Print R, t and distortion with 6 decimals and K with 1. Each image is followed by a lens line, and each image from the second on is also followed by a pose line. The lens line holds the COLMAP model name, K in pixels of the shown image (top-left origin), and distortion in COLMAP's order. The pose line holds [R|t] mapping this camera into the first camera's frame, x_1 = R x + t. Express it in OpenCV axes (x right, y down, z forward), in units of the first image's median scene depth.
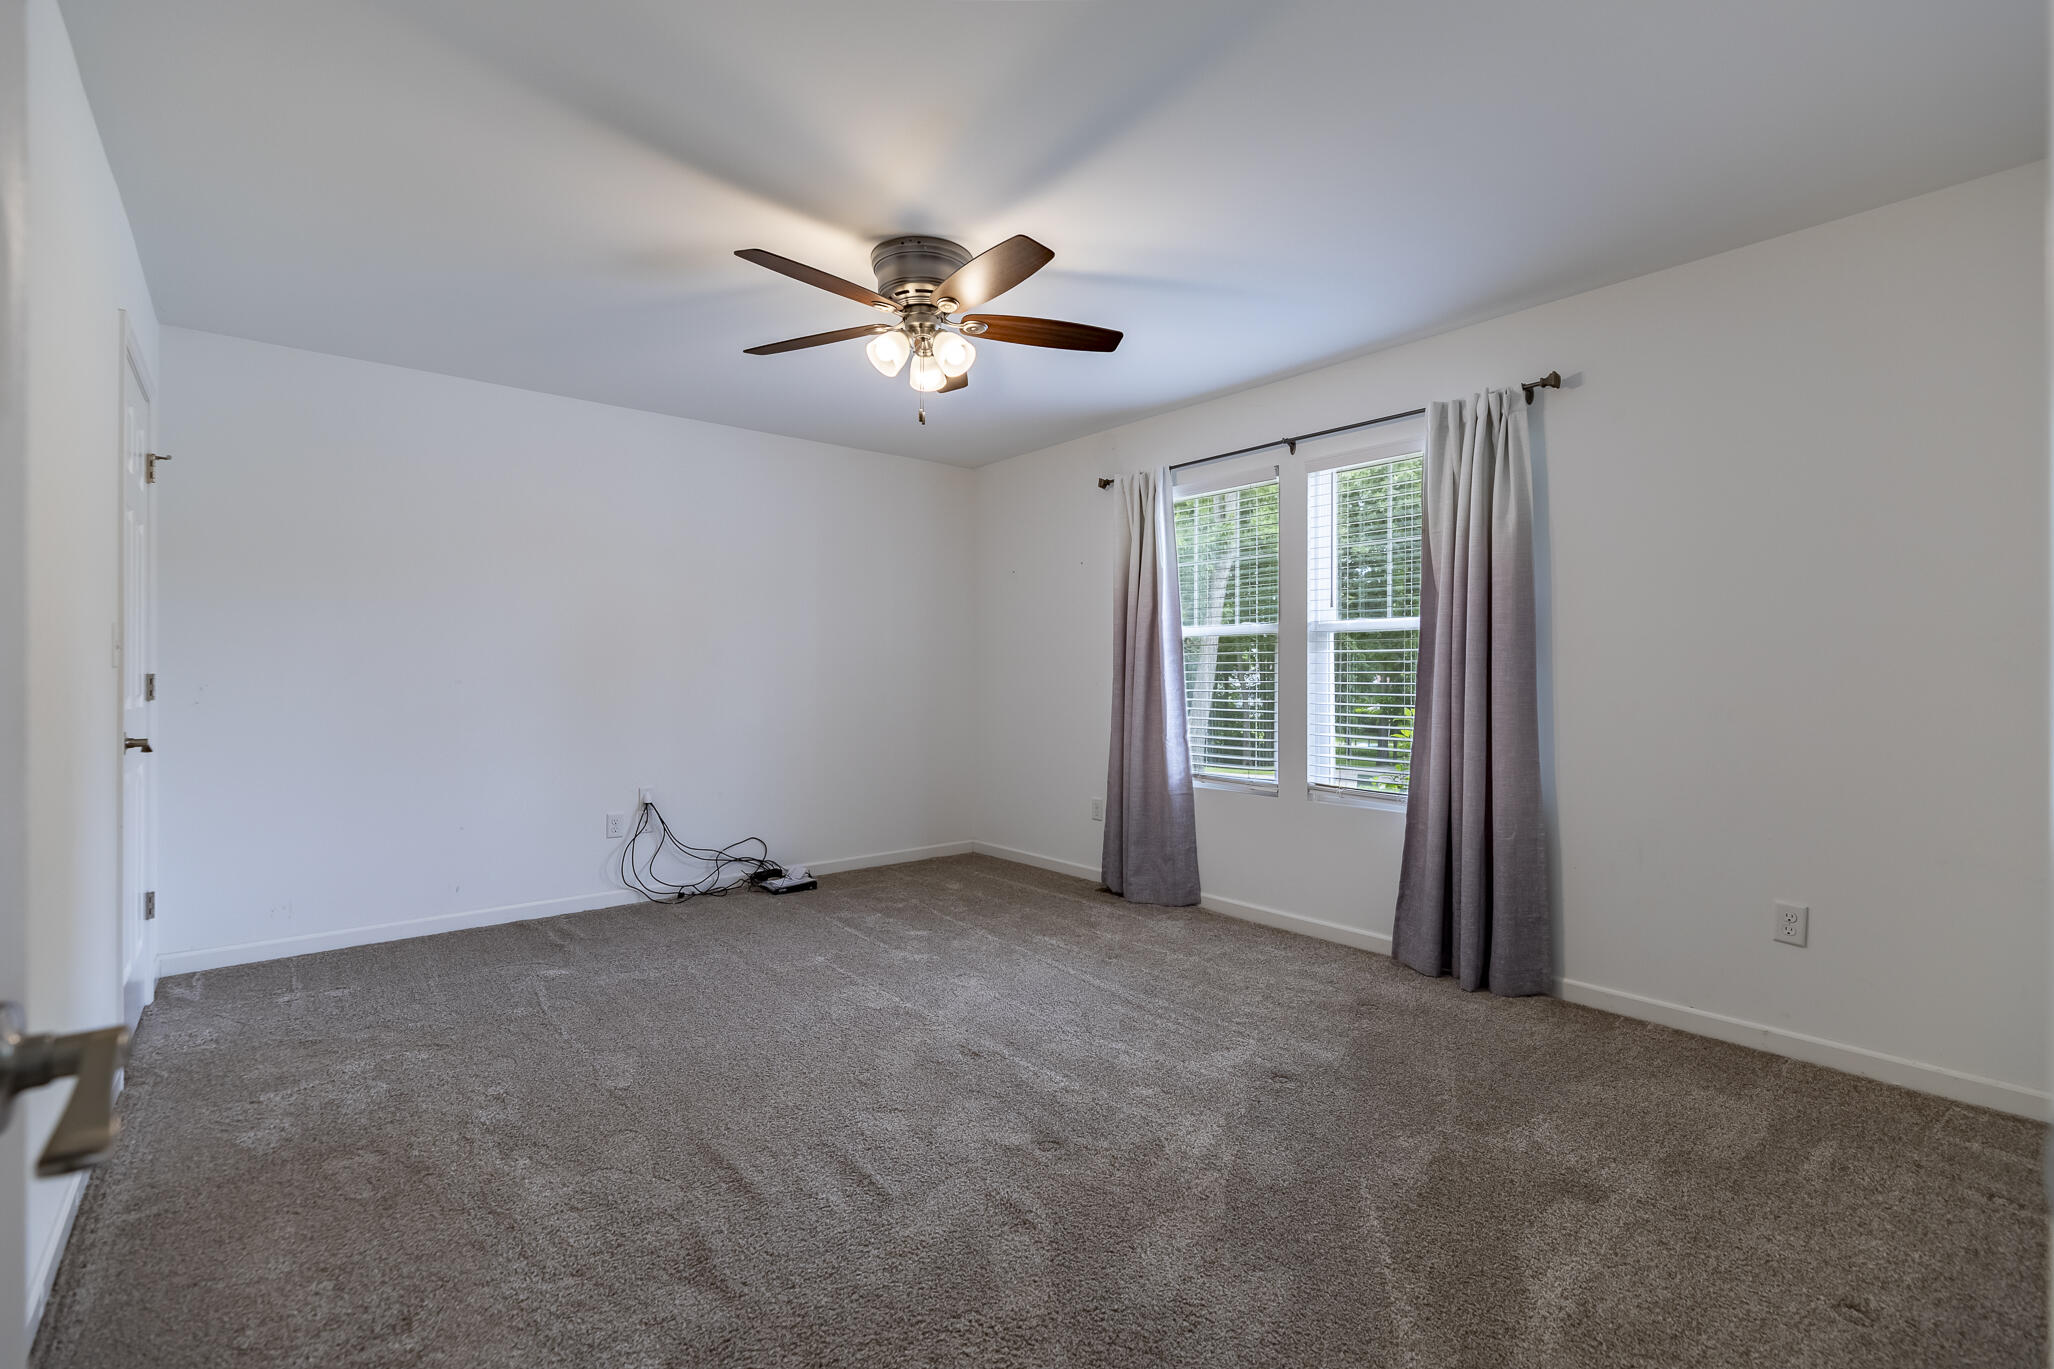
lens RADIAL K [[920.7, 0, 1021.5], [0, 920.7, 677.5], [0, 0, 1]] dist [0.019110, -0.000359]
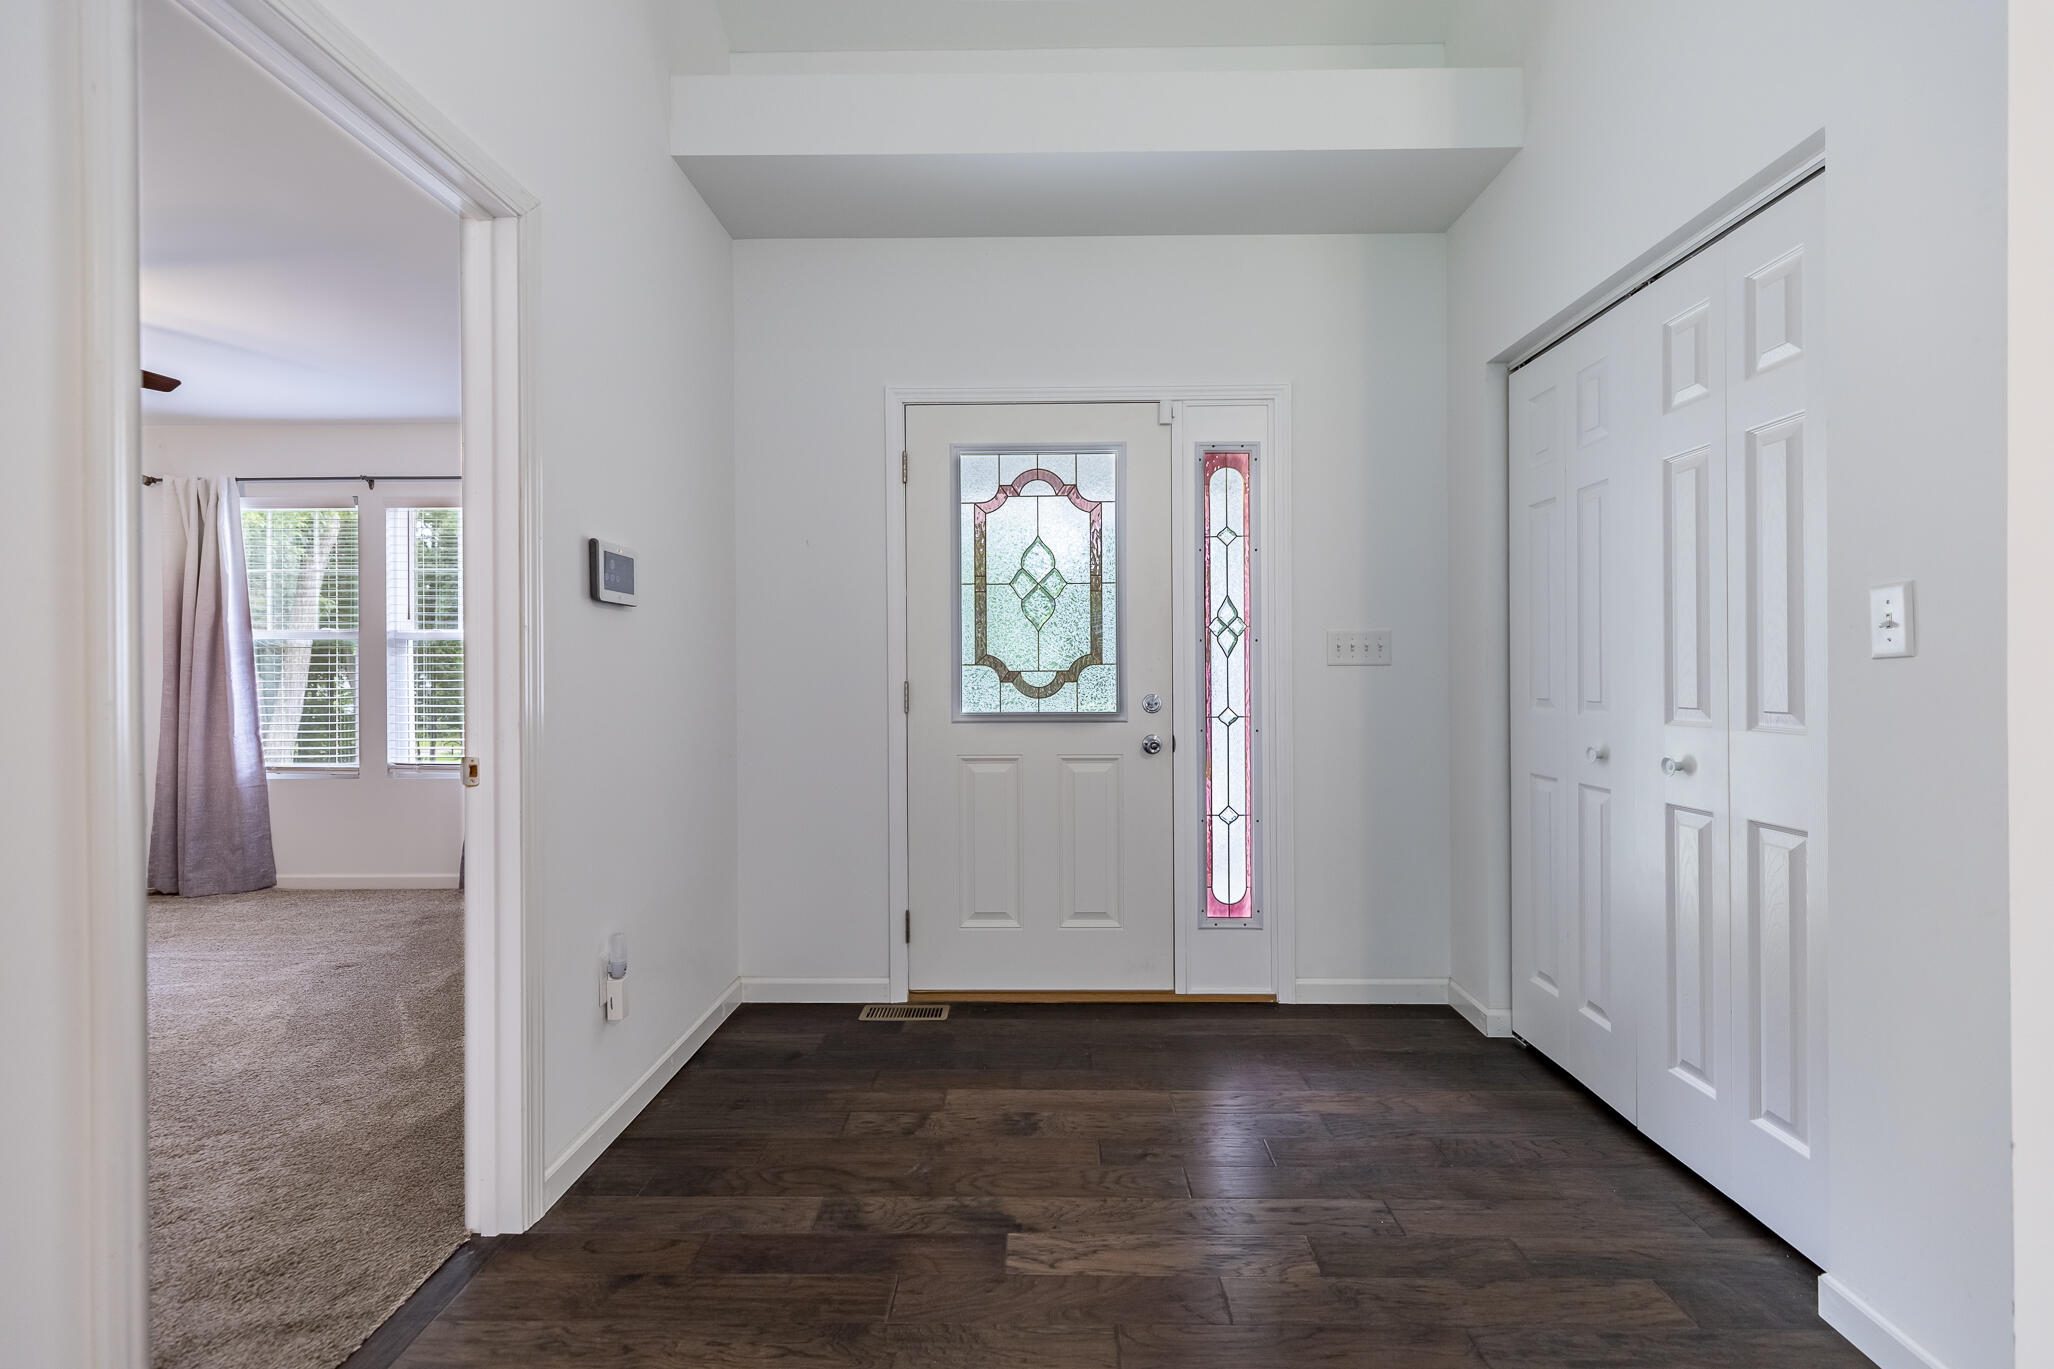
lens RADIAL K [[918.9, 0, 1034.3], [0, 918.9, 672.5], [0, 0, 1]] dist [0.005882, -0.000092]
pose [[0.645067, -0.004346, 0.764114, -0.060633], [0.008107, 0.999966, -0.001156, 0.002882], [-0.764083, 0.006940, 0.645081, -0.394104]]
